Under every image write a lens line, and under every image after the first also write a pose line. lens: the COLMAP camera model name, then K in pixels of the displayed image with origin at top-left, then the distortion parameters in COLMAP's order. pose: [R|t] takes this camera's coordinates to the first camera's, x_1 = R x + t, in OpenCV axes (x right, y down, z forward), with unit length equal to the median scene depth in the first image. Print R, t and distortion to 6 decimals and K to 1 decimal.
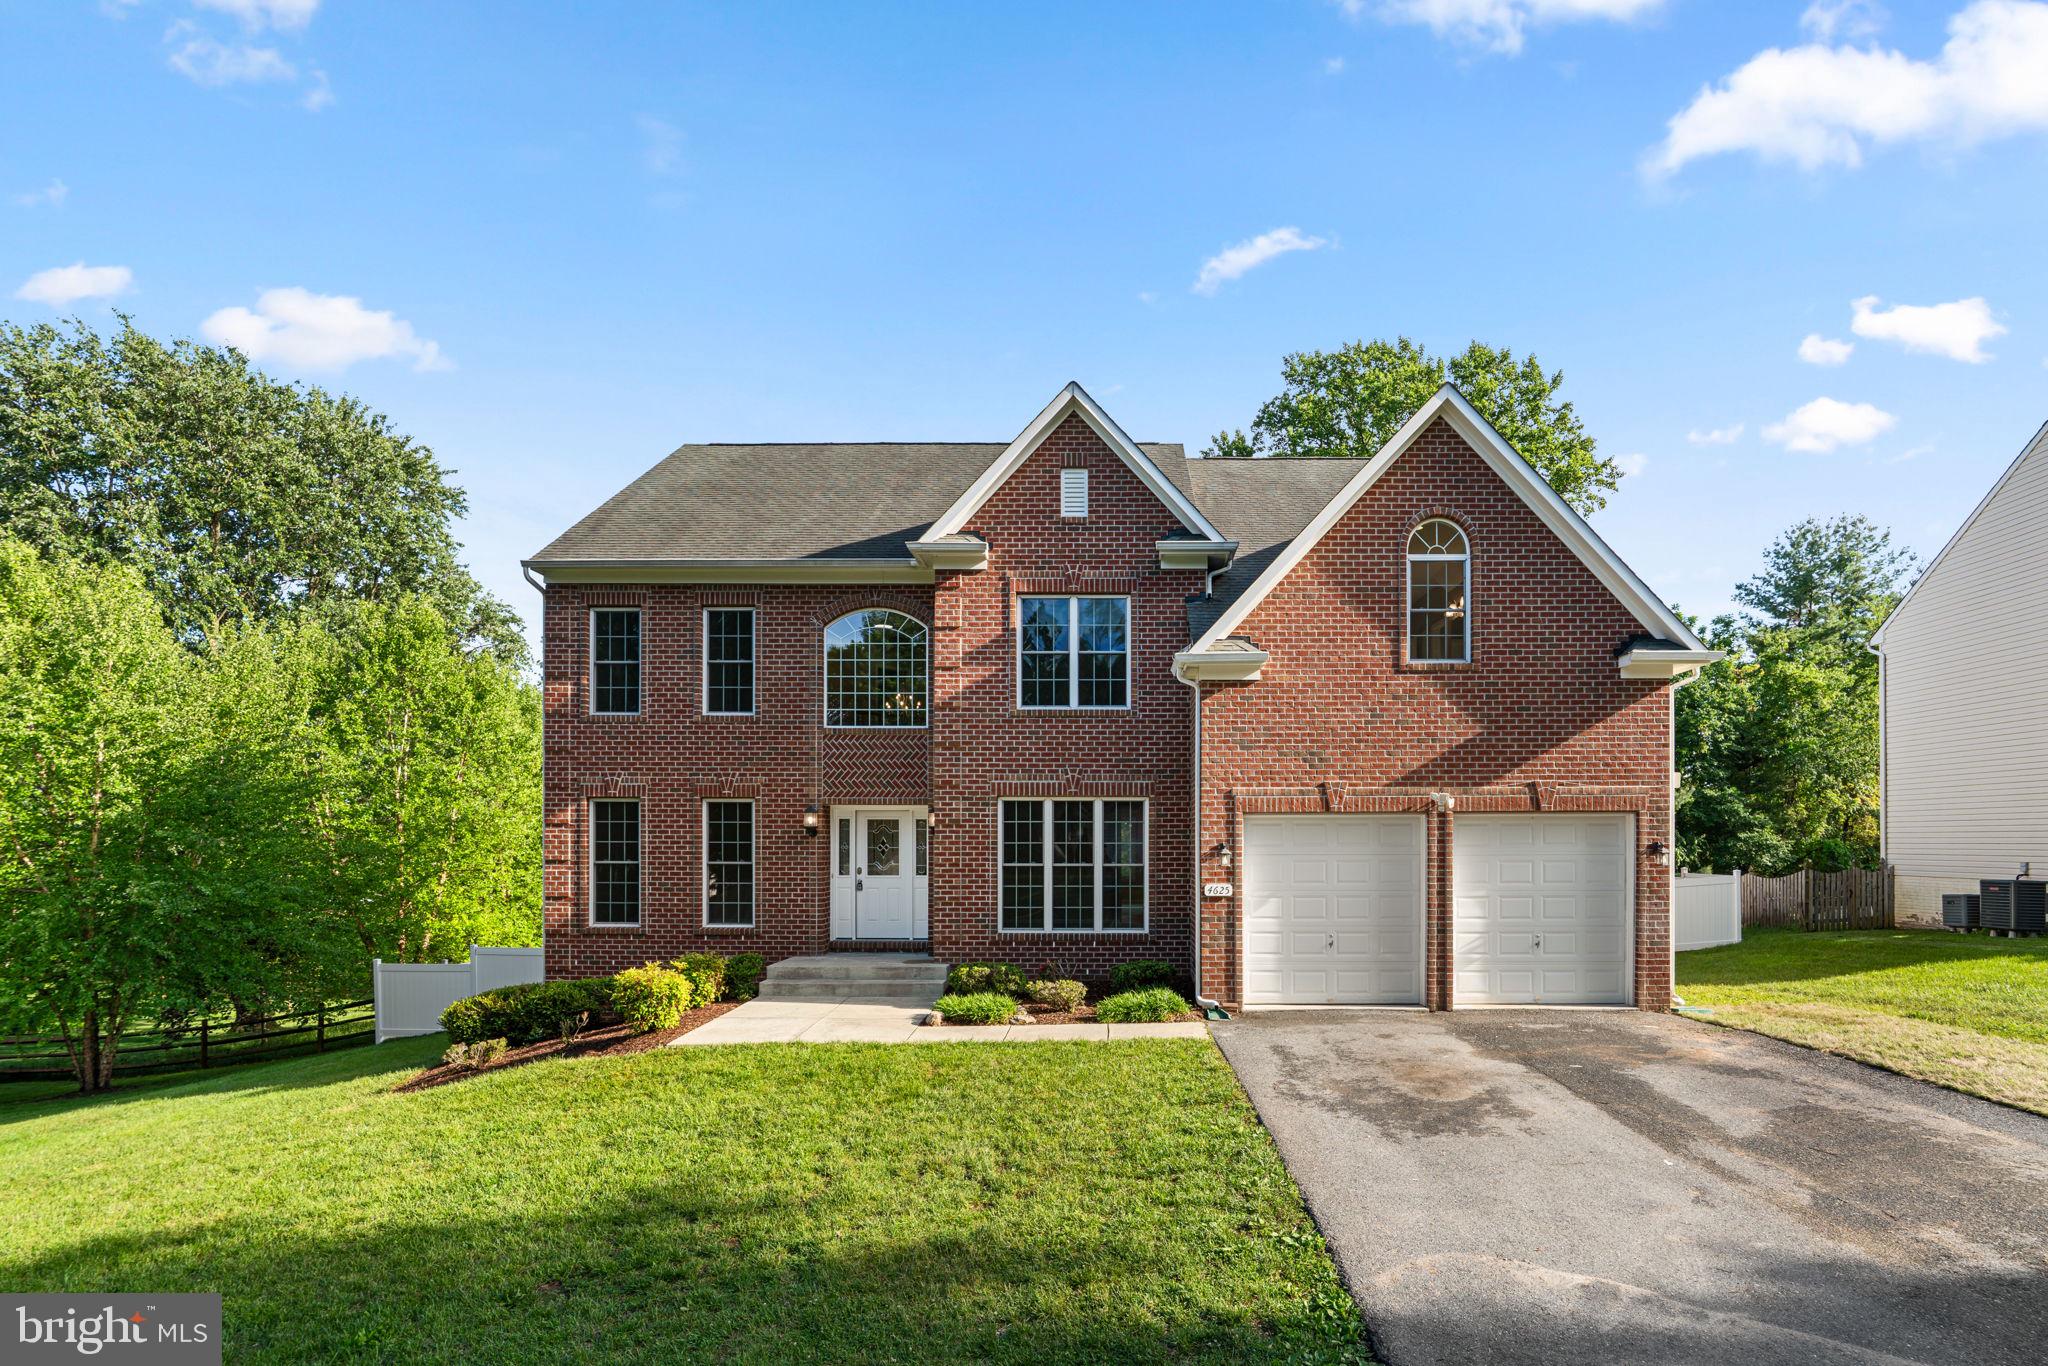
lens RADIAL K [[1057.6, 0, 1024.1], [0, 1057.6, 724.3], [0, 0, 1]] dist [-0.013216, 0.000392]
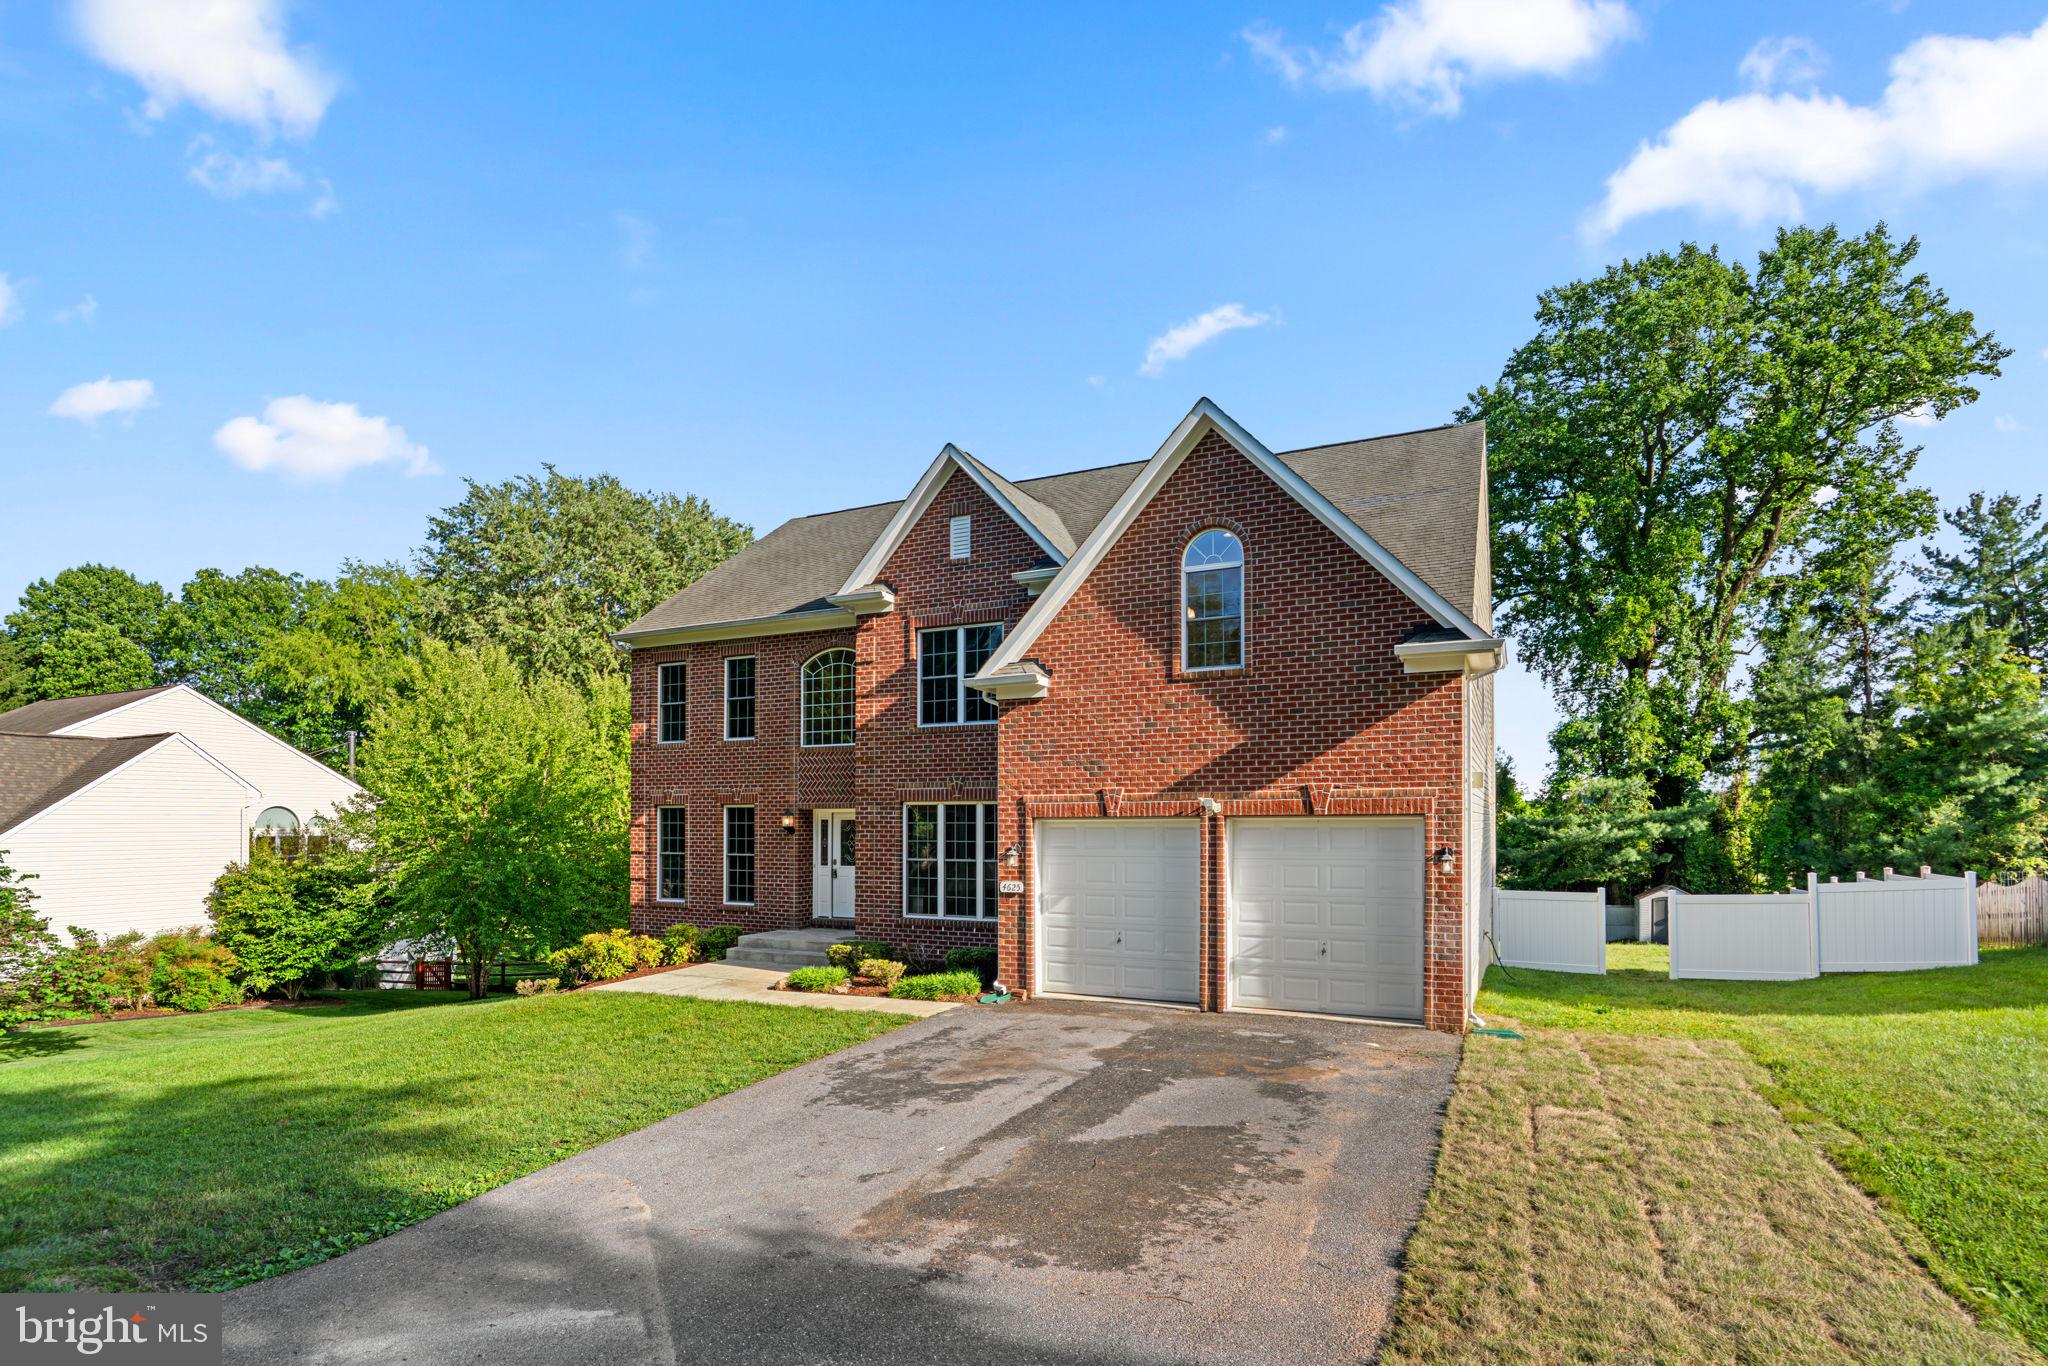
lens RADIAL K [[1021.5, 0, 1024.0], [0, 1021.5, 683.0], [0, 0, 1]] dist [-0.005947, 0.000279]
pose [[0.899311, -0.060405, -0.433118, 0.602425], [0.052391, 0.998163, -0.030426, -0.022919], [0.434160, 0.004671, 0.900824, 0.025019]]
